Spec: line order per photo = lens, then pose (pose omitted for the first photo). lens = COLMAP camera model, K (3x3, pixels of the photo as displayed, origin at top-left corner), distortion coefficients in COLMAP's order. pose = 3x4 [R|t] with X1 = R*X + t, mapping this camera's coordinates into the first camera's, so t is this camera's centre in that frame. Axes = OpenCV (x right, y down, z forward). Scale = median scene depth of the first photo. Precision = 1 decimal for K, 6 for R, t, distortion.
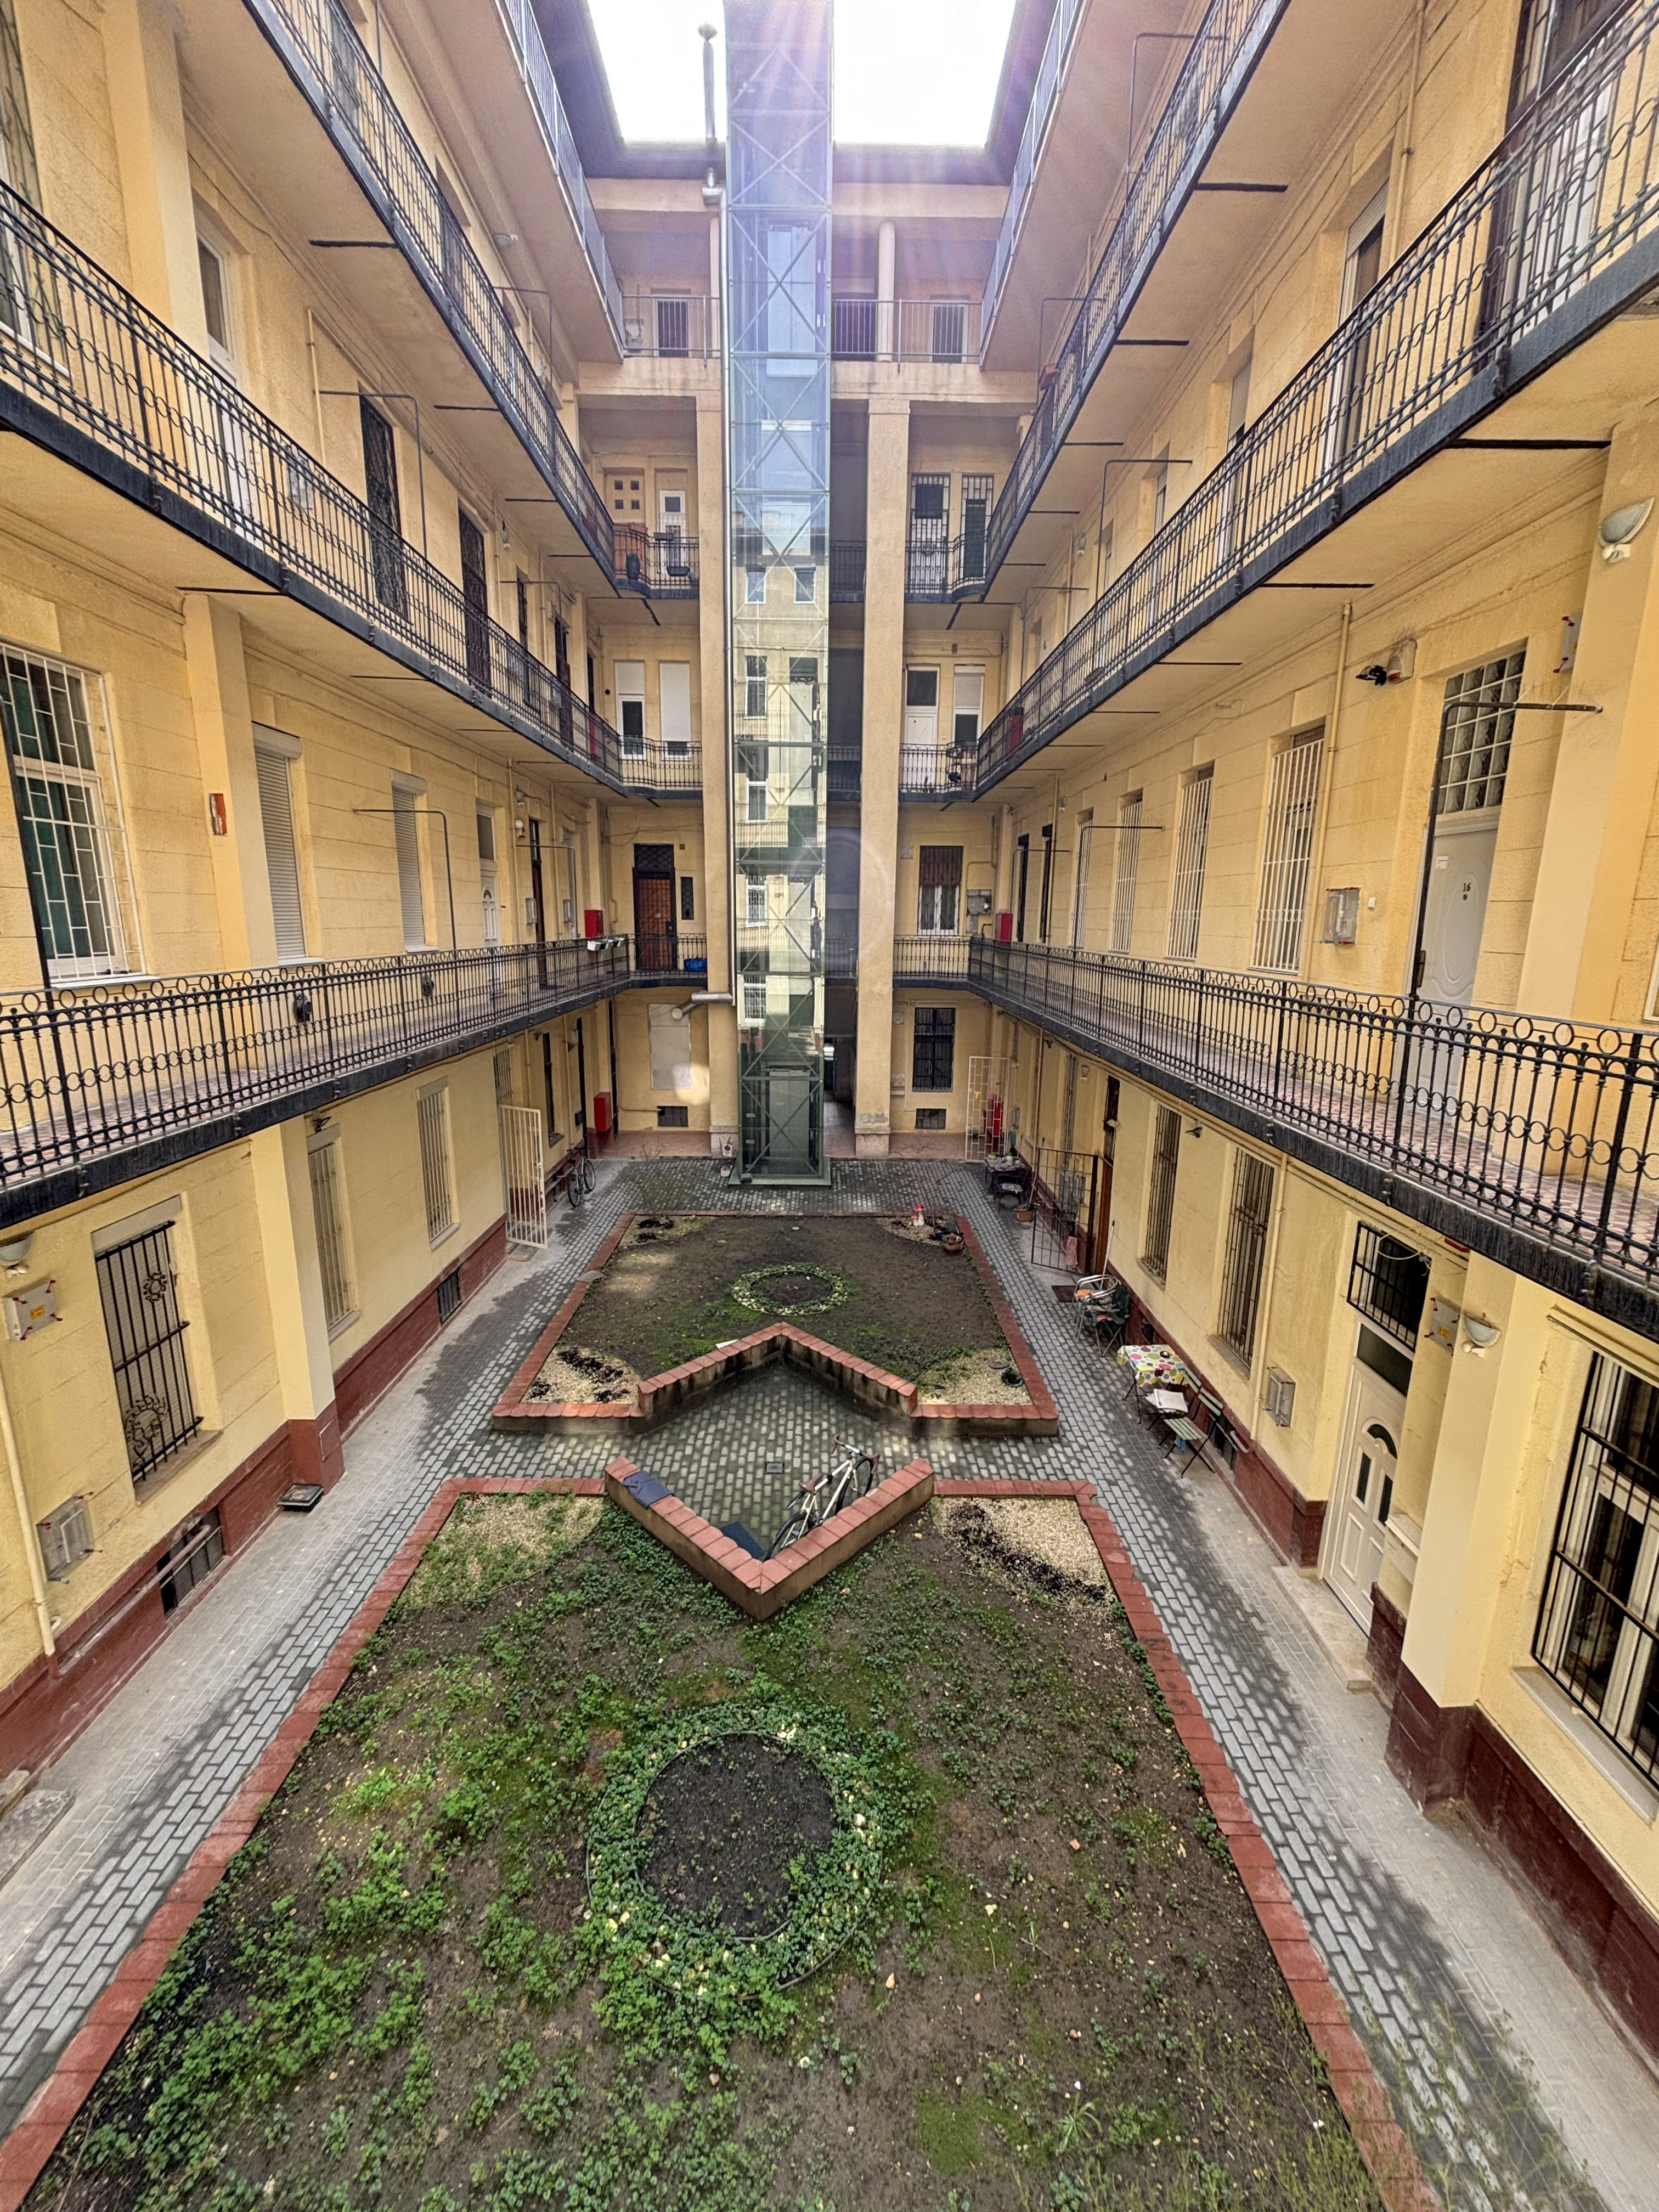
lens RADIAL K [[881.9, 0, 827.6], [0, 881.9, 1109.6], [0, 0, 1]] dist [-0.003273, 0.000750]
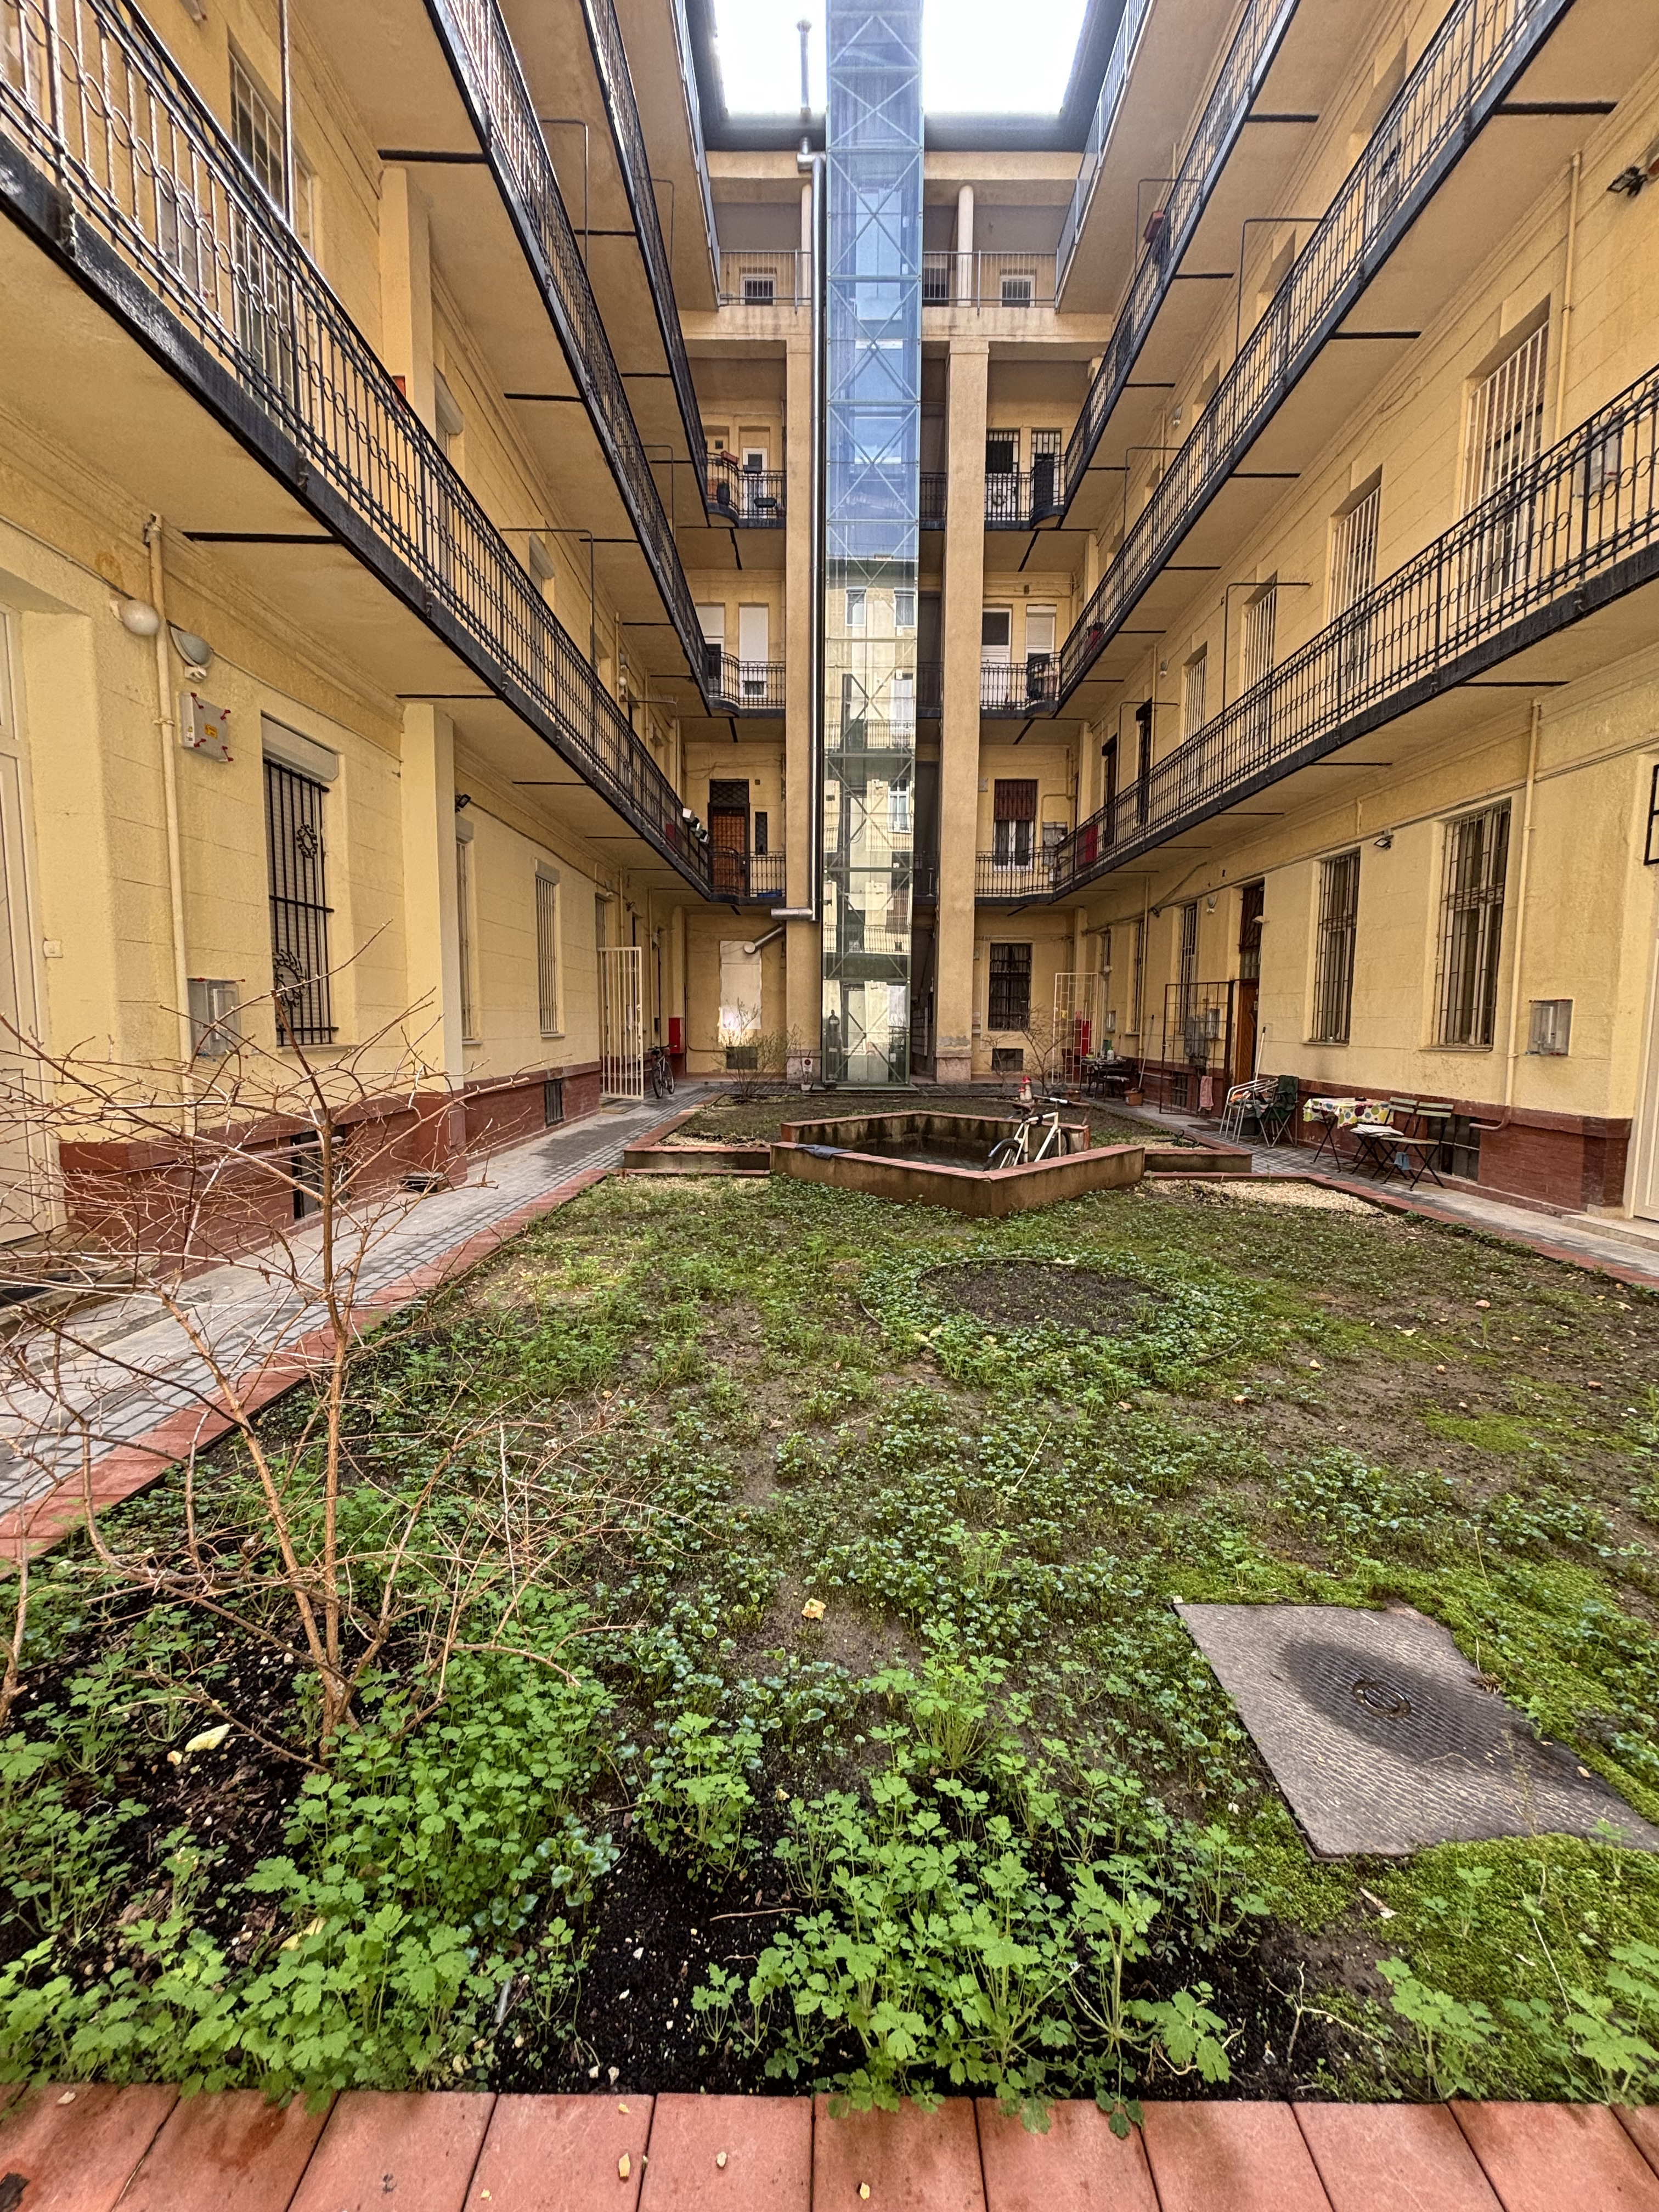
lens RADIAL K [[881.9, 0, 832.5], [0, 881.9, 1099.3], [0, 0, 1]] dist [-0.003273, 0.000750]
pose [[0.999917, -0.003204, -0.012487, -0.081632], [0.001749, 0.993387, -0.114797, 0.210488], [0.012772, 0.114766, 0.993310, 0.054137]]
